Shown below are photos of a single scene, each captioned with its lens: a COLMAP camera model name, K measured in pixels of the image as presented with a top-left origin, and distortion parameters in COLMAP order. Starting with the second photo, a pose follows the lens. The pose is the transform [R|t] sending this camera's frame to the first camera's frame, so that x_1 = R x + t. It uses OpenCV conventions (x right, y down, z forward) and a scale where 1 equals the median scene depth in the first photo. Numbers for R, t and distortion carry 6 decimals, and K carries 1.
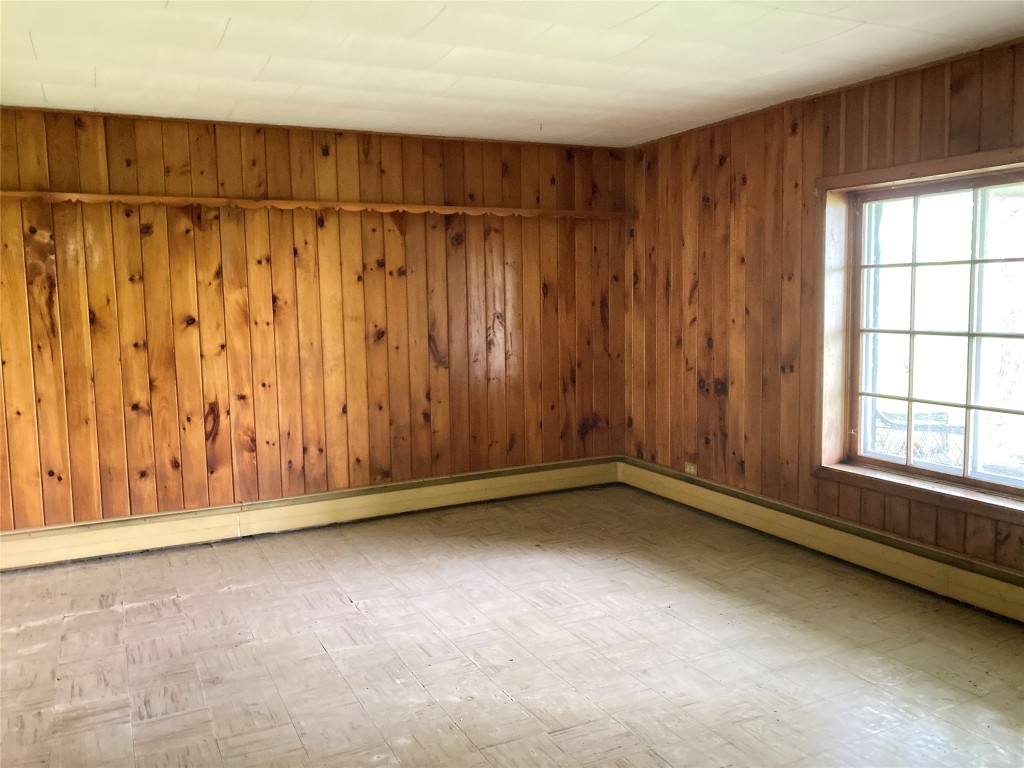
lens RADIAL K [[844.5, 0, 509.3], [0, 844.5, 370.9], [0, 0, 1]] dist [0.087784, -0.068671]
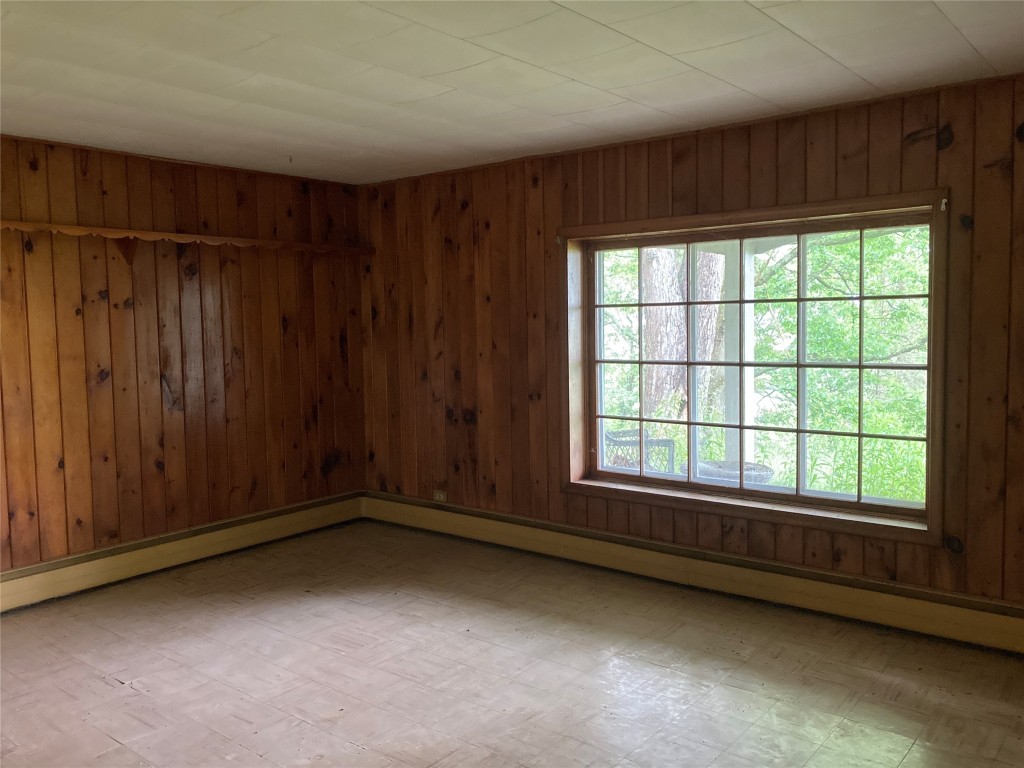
lens RADIAL K [[844.5, 0, 509.3], [0, 844.5, 370.9], [0, 0, 1]] dist [0.087784, -0.068671]
pose [[0.910961, -0.023700, 0.411812, -0.146661], [0.039049, 0.998819, -0.028896, -0.005827], [-0.410641, 0.042404, 0.910811, 0.015938]]
